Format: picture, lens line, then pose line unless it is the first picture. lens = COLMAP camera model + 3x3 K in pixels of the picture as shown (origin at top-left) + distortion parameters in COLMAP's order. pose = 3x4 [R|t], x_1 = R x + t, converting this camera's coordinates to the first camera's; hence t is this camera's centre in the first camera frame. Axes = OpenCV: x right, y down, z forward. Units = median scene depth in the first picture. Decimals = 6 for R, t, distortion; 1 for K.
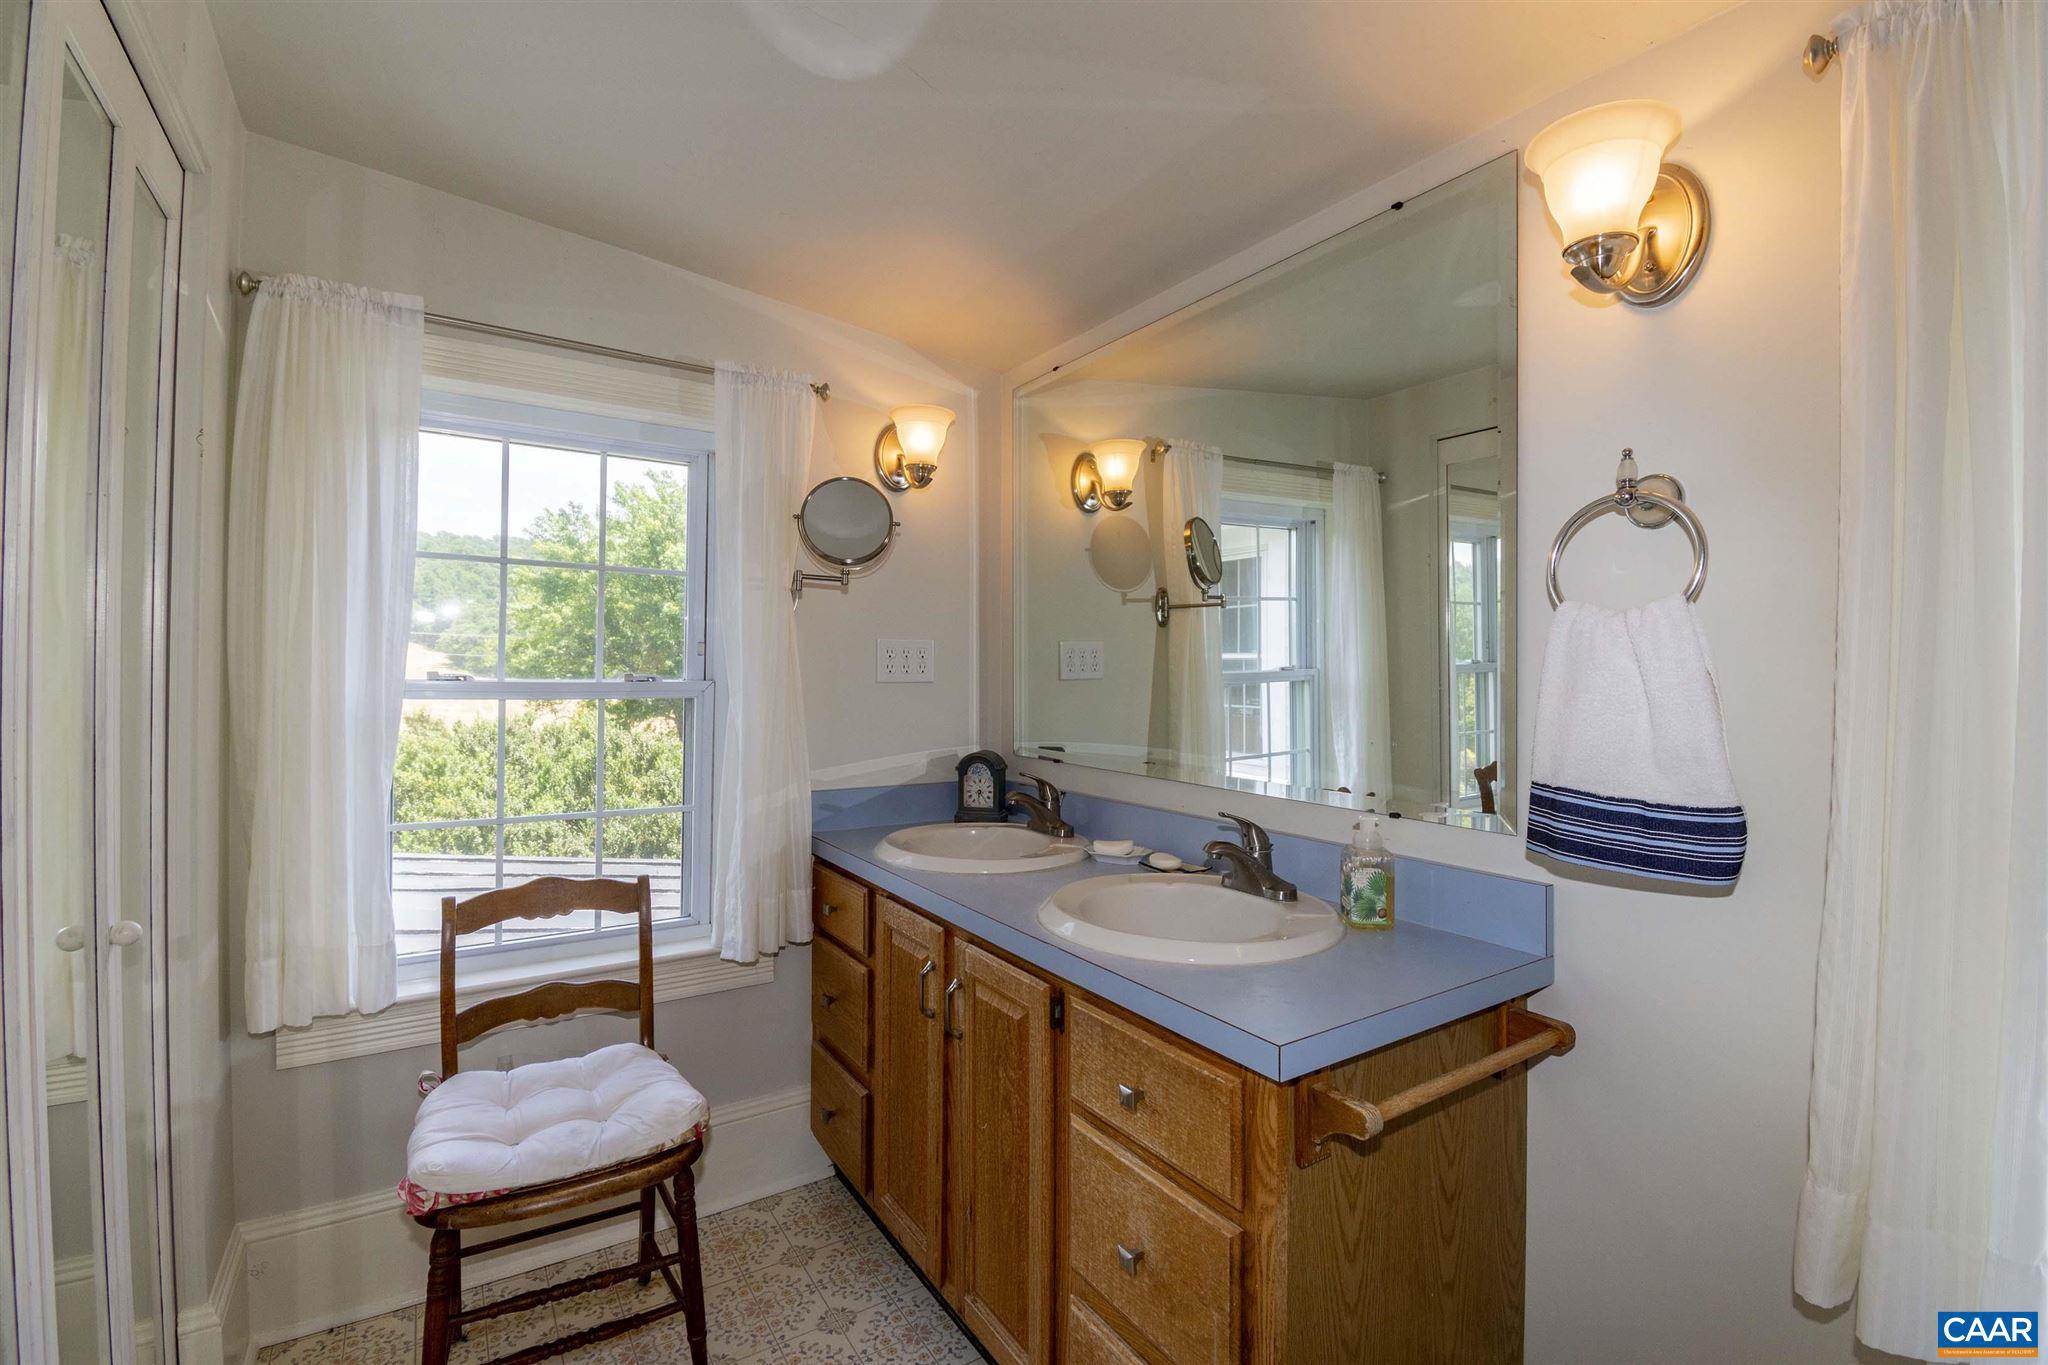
lens RADIAL K [[904.3, 0, 1030.3], [0, 904.3, 671.0], [0, 0, 1]] dist [0.019388, -0.026191]
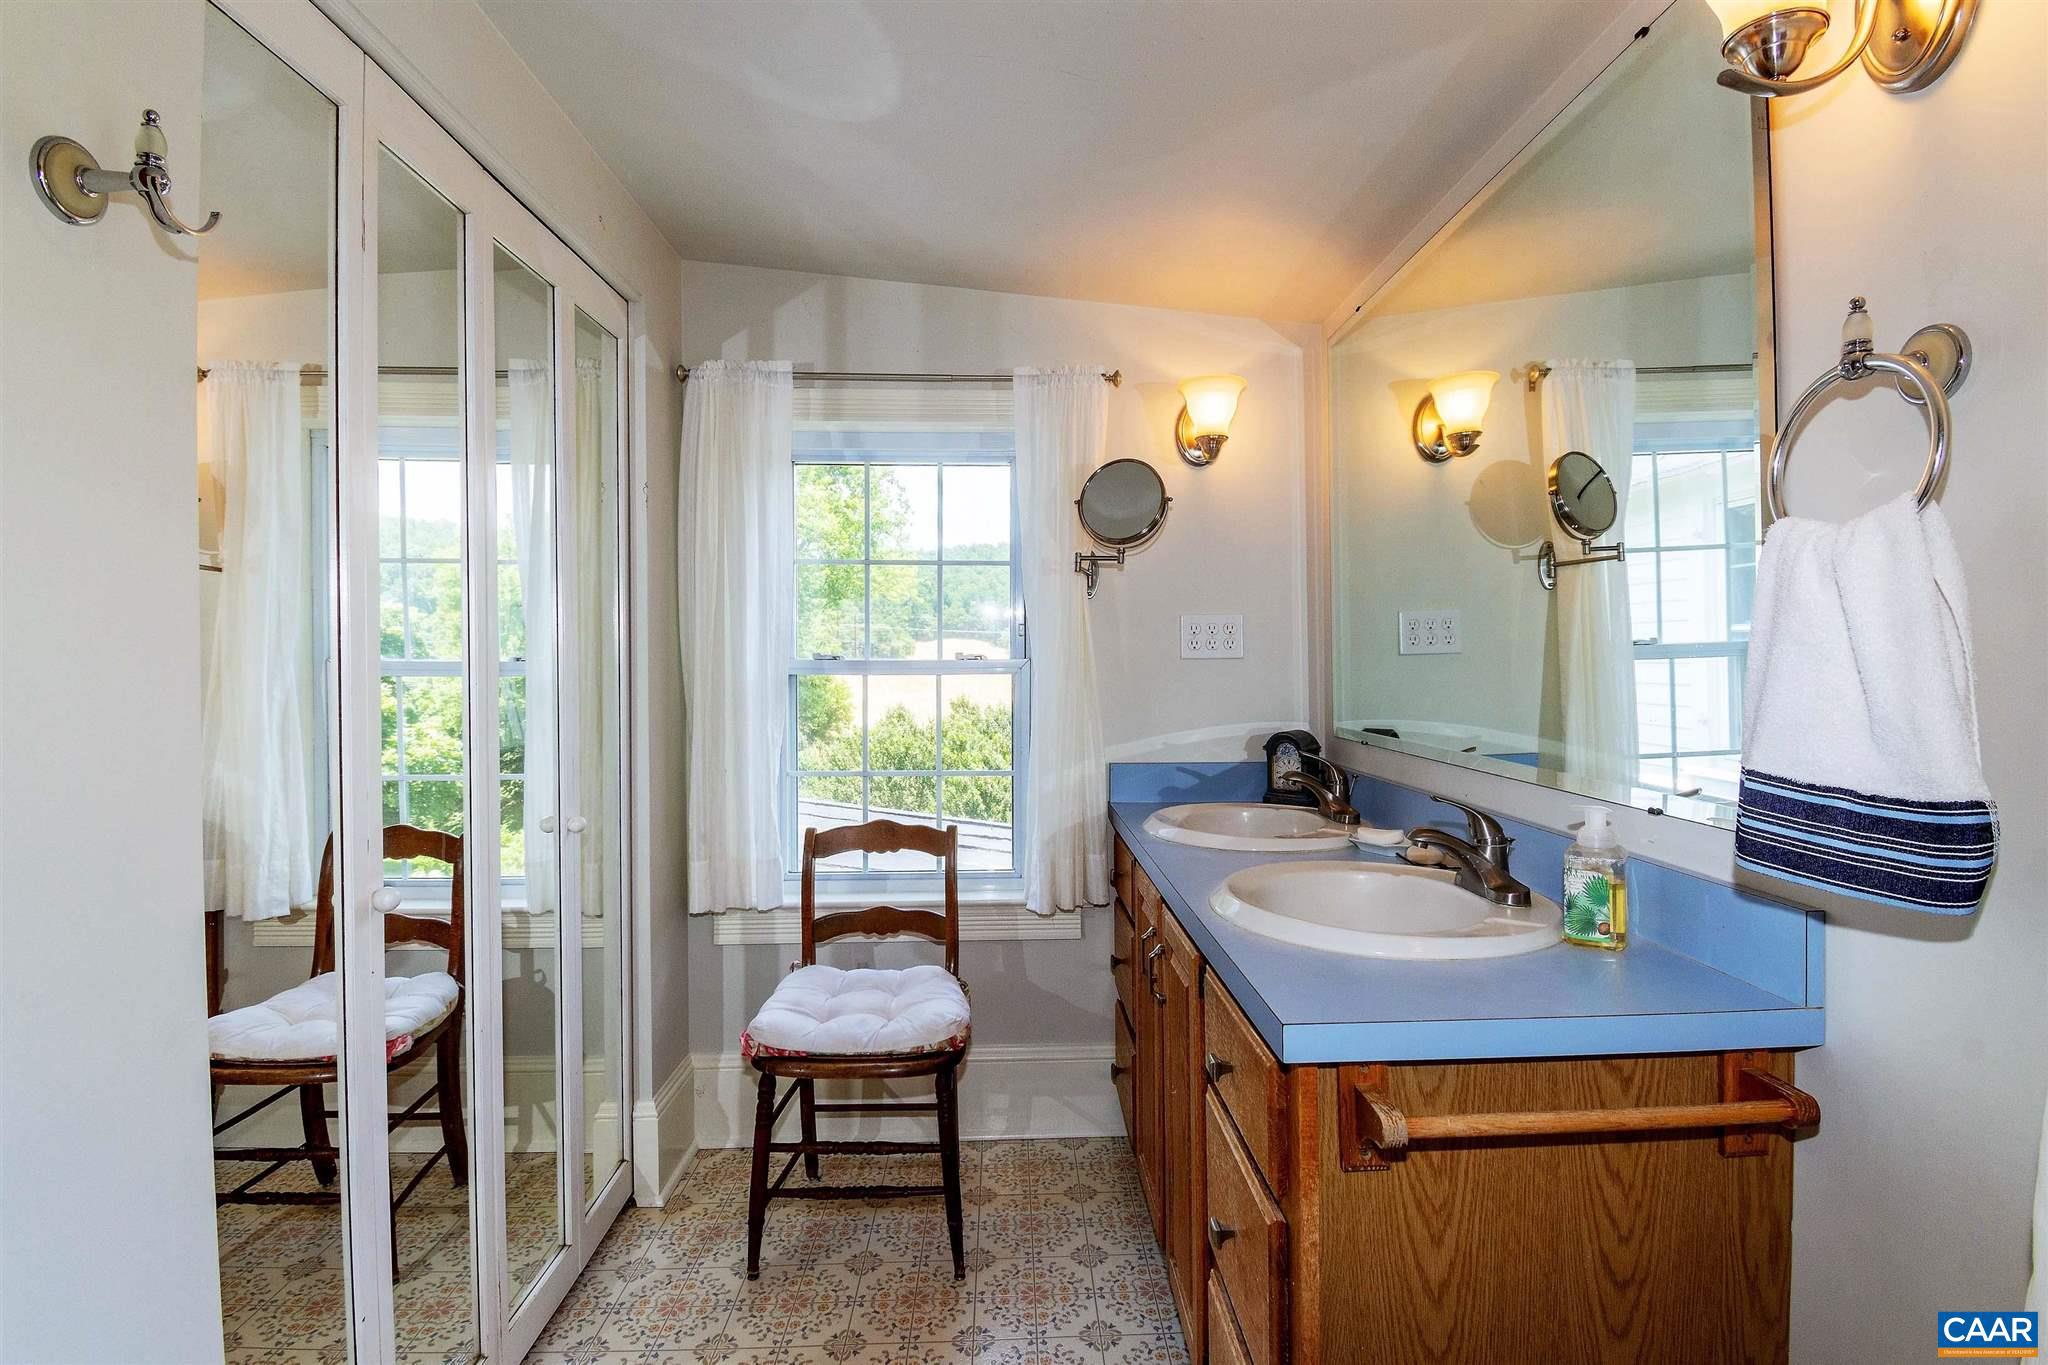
lens RADIAL K [[944.8, 0, 1027.2], [0, 944.8, 671.0], [0, 0, 1]] dist [0.024693, -0.031379]
pose [[0.855111, -0.007158, -0.518396, 0.308382], [0.012935, 0.999888, 0.007530, 0.021591], [0.518284, -0.013144, 0.855108, 0.019041]]
